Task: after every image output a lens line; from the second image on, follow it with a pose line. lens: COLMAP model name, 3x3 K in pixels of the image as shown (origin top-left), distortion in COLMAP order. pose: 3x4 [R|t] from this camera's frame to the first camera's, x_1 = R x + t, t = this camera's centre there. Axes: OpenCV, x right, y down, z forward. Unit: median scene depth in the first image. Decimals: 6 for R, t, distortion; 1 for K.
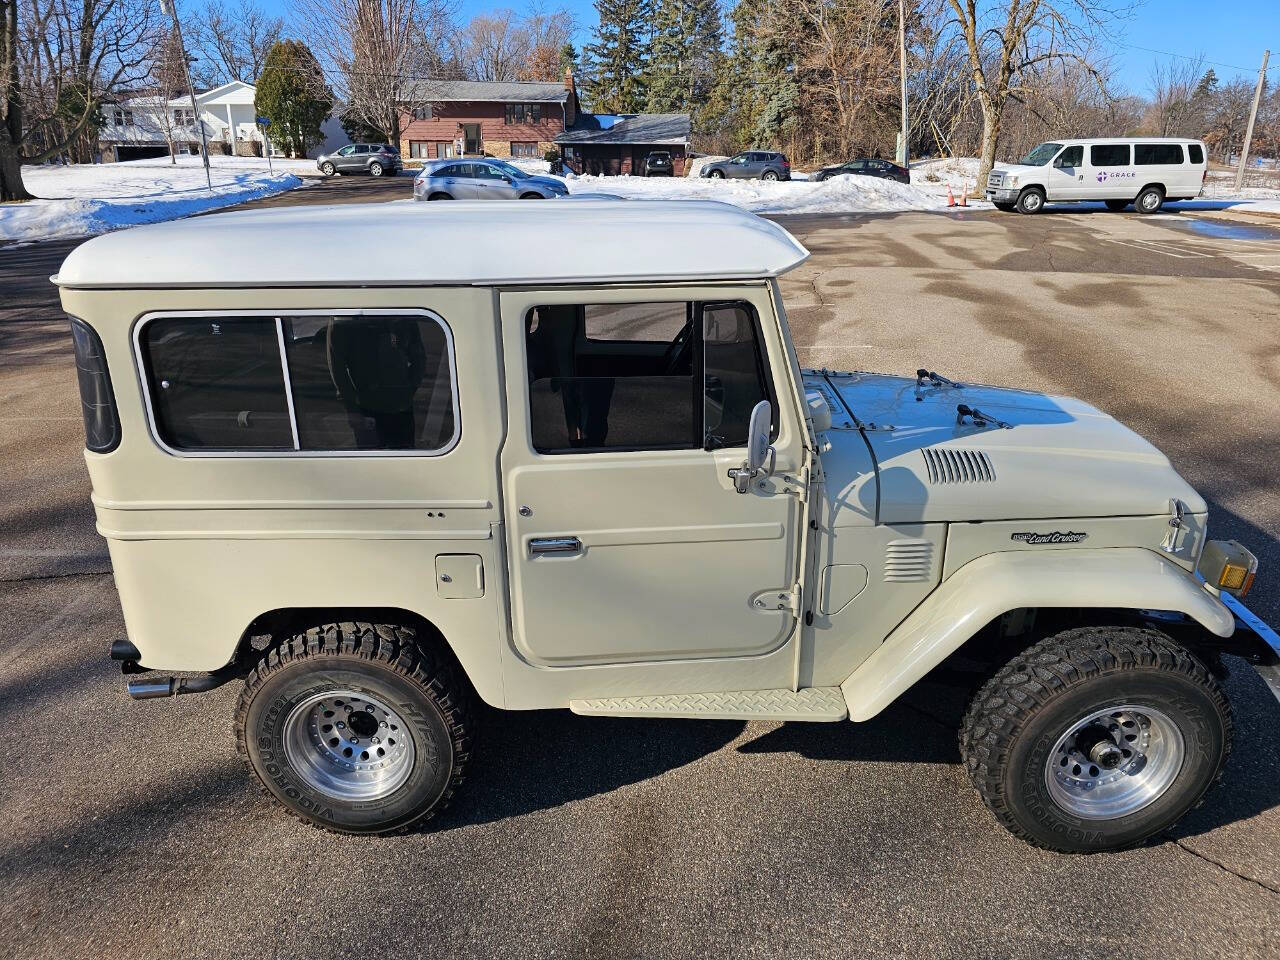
lens RADIAL K [[853.9, 0, 640.3], [0, 853.9, 466.5], [0, 0, 1]] dist [0.052469, -0.049196]
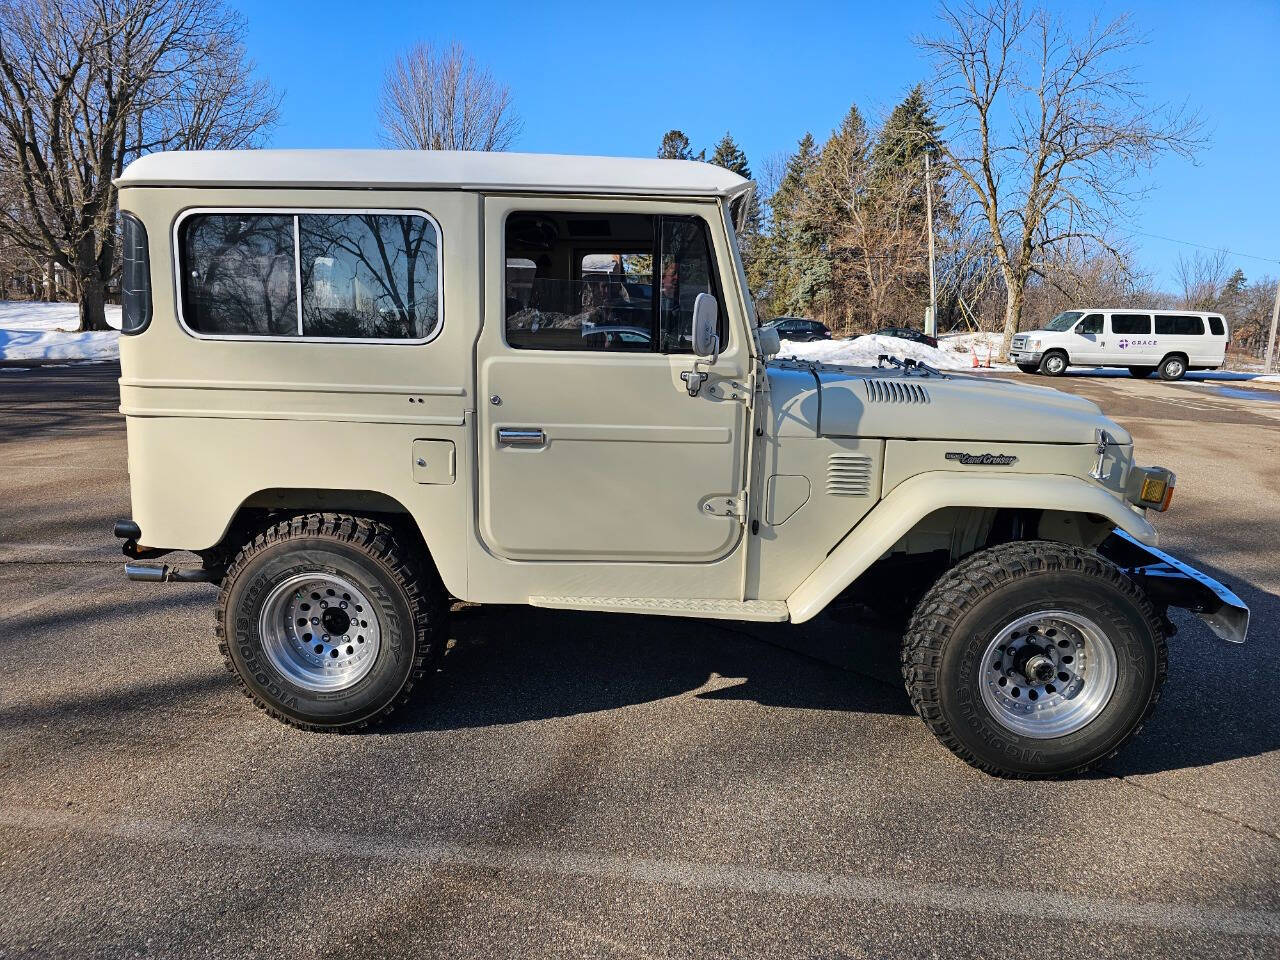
lens RADIAL K [[853.1, 0, 637.1], [0, 853.1, 483.0], [0, 0, 1]] dist [0.057456, -0.056316]
pose [[0.998023, 0.044466, -0.044407, 0.094013], [-0.051294, 0.984645, -0.166861, 0.306687], [0.036305, 0.168809, 0.984980, -0.063793]]
